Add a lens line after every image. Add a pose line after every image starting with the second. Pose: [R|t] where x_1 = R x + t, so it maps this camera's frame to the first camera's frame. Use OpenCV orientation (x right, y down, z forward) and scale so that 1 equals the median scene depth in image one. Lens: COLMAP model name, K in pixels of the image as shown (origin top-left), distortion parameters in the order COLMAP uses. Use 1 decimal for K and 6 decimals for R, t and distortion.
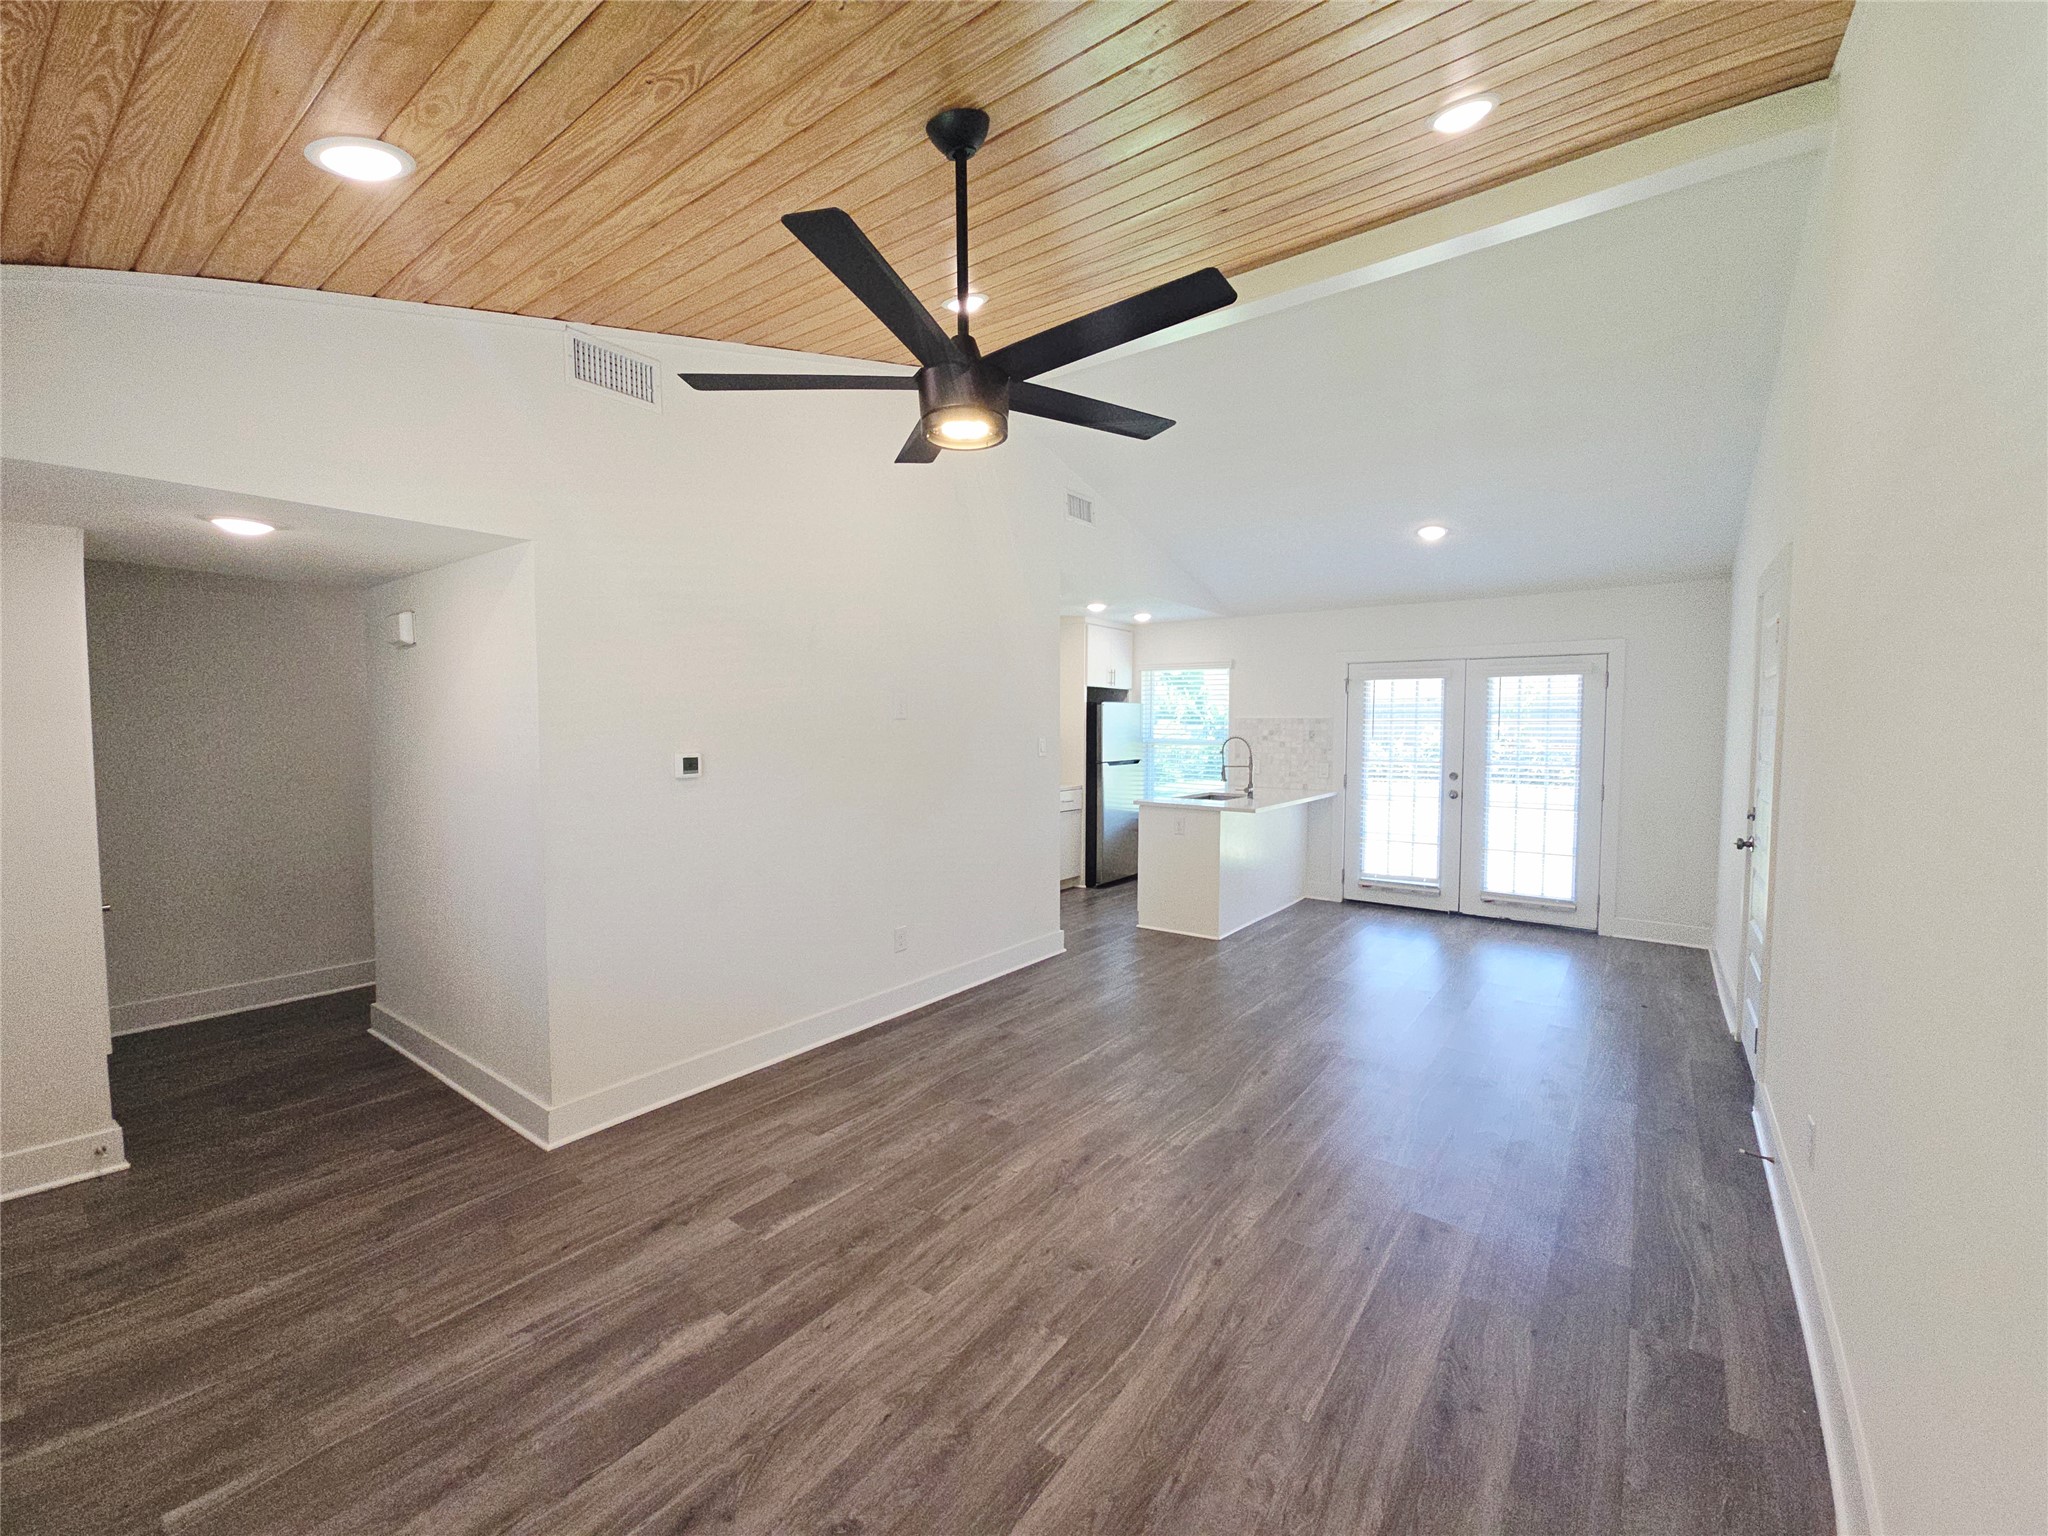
lens RADIAL K [[834.9, 0, 1031.8], [0, 834.9, 767.1], [0, 0, 1]] dist [-0.000432, 0.000228]
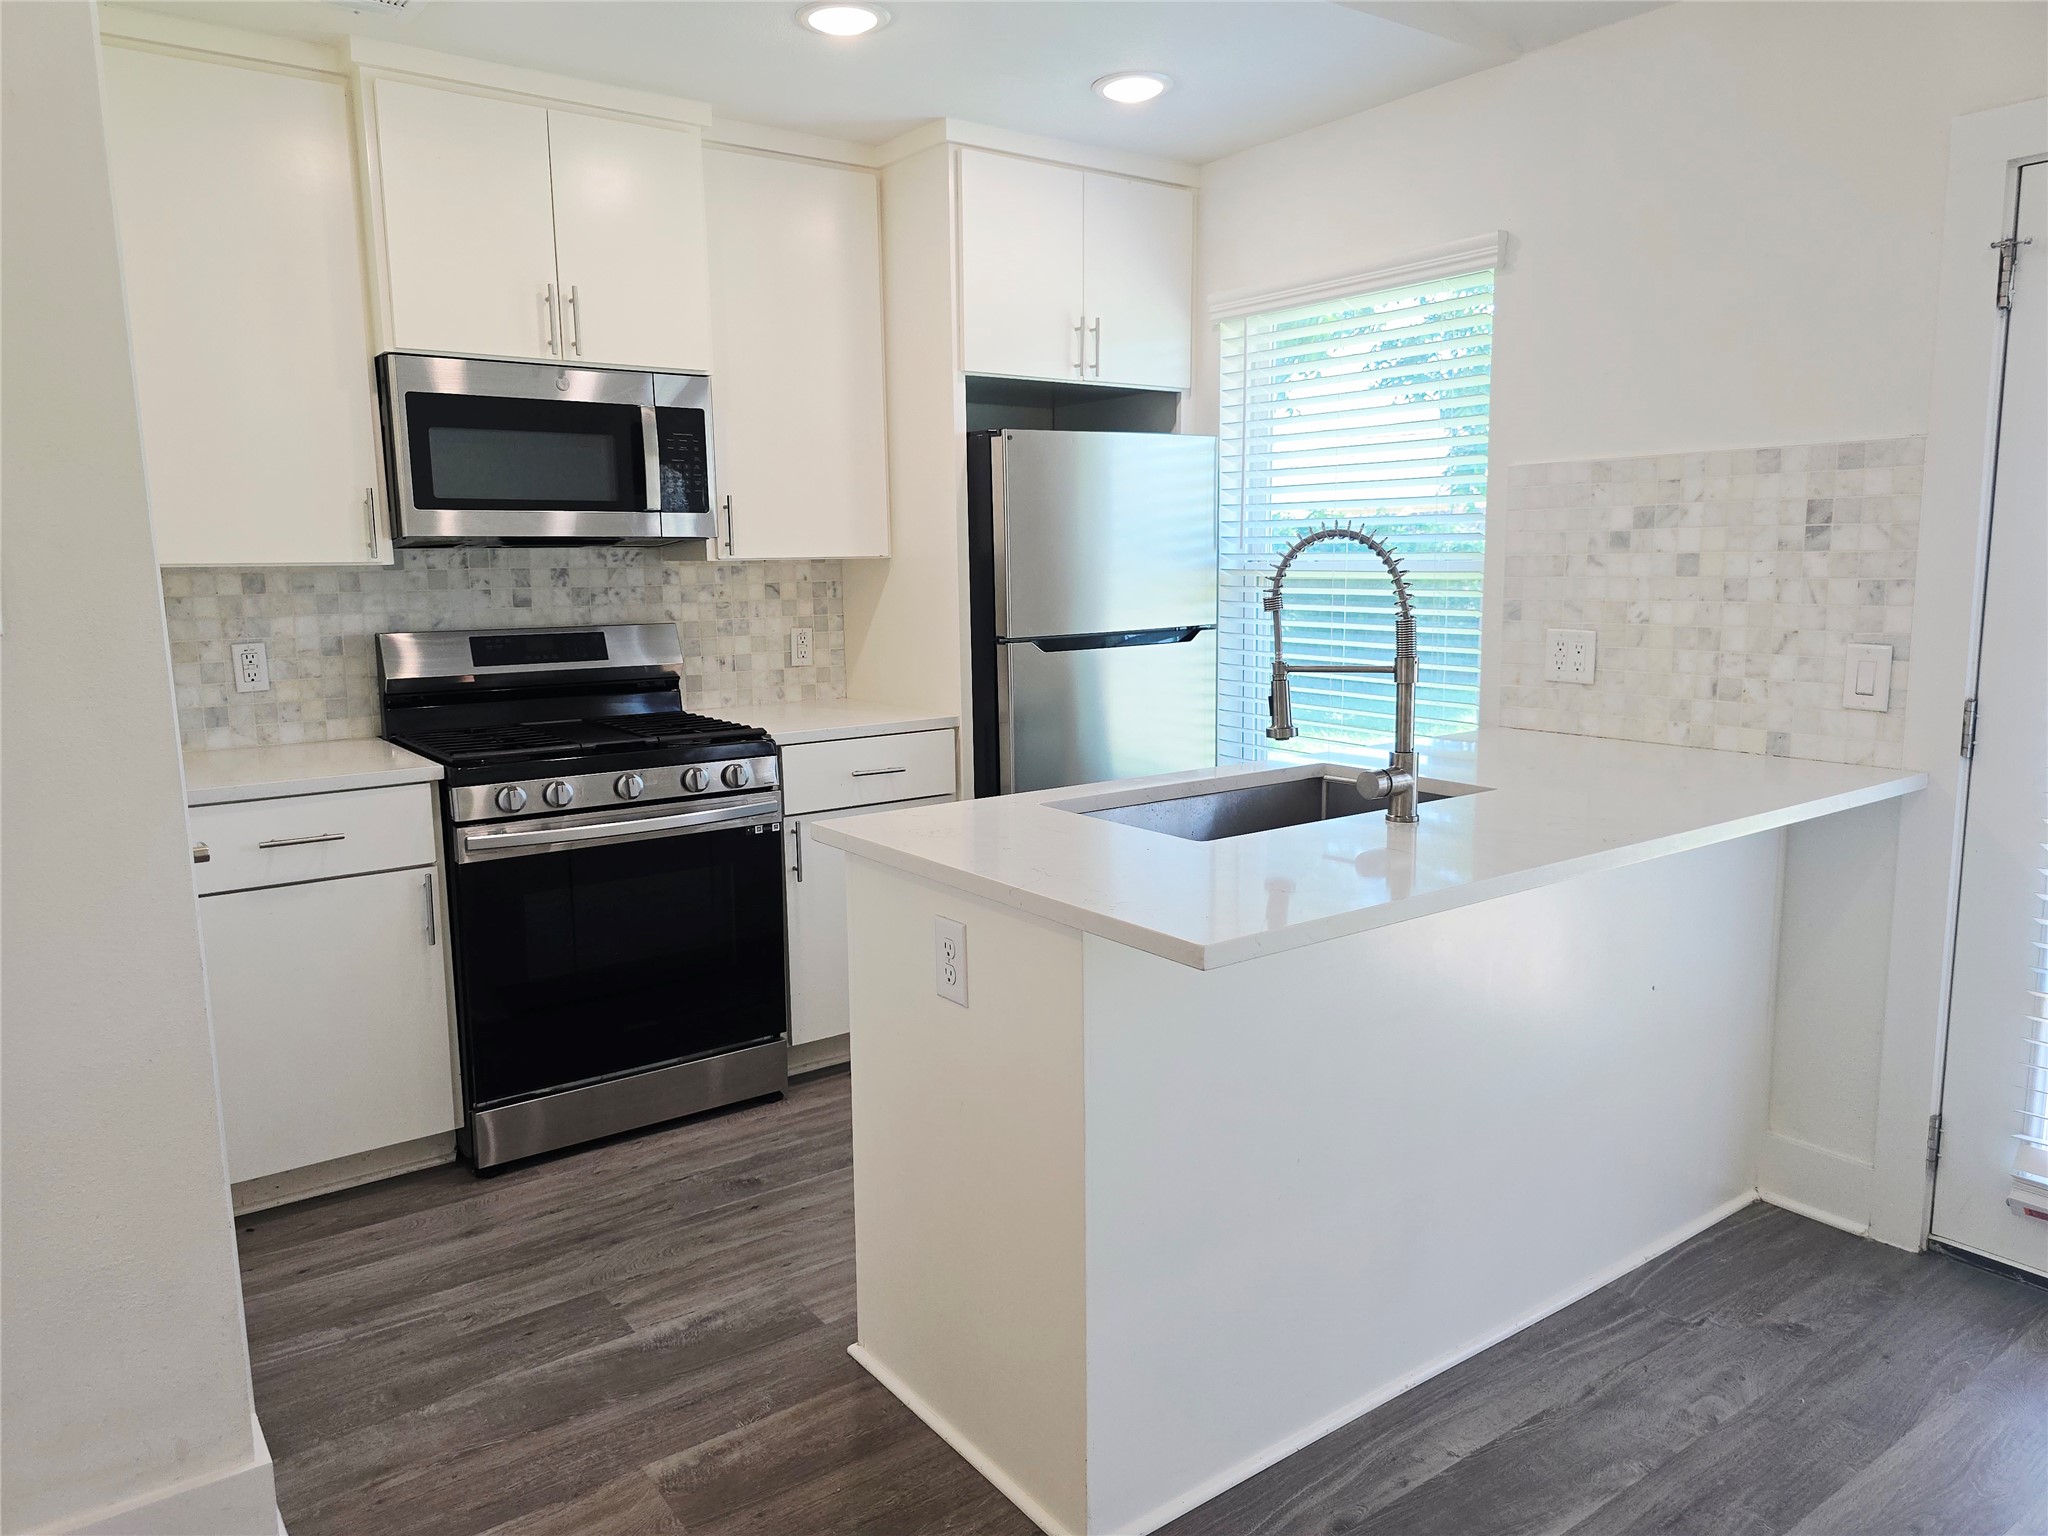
lens RADIAL K [[1381.3, 0, 1010.8], [0, 1381.3, 764.2], [0, 0, 1]] dist [0.061238, -0.065861]
pose [[0.951470, 0.028271, -0.306440, 0.397527], [0.002463, 0.995040, 0.099446, -0.017467], [0.307732, -0.095375, 0.946681, 0.916955]]
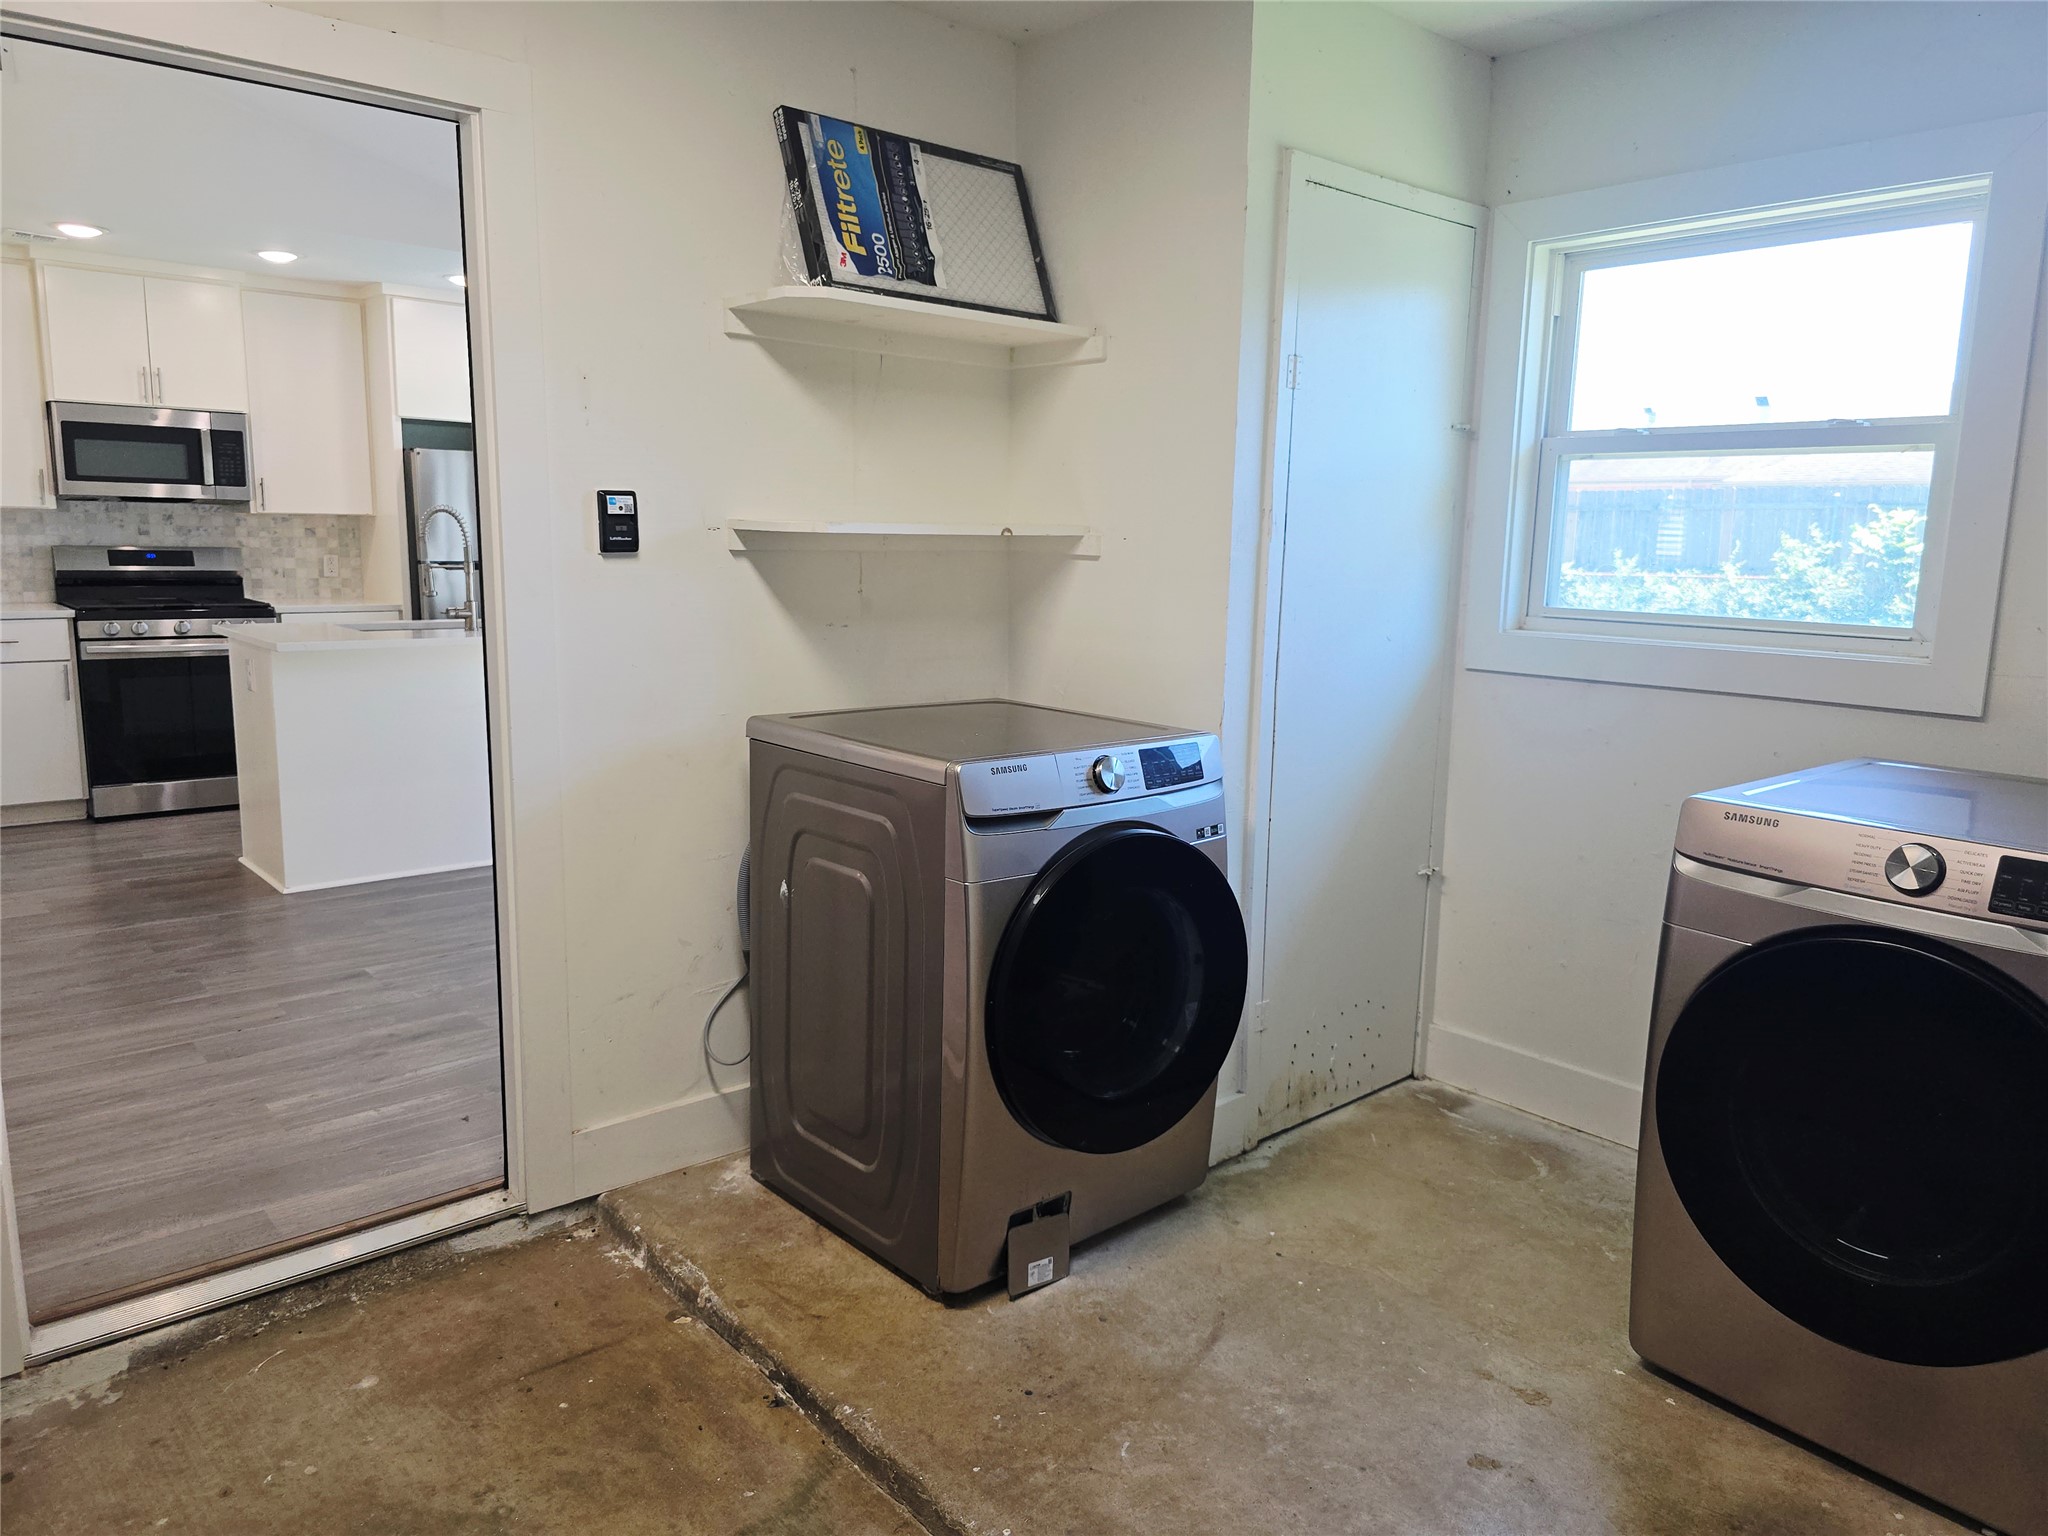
lens RADIAL K [[1395.0, 0, 1058.3], [0, 1395.0, 765.6], [0, 0, 1]] dist [-0.003932, -0.003005]
pose [[0.979072, 0.053651, -0.196313, 1.138136], [-0.031249, 0.992818, 0.115484, 0.013779], [0.201099, -0.106933, 0.973717, 0.332570]]
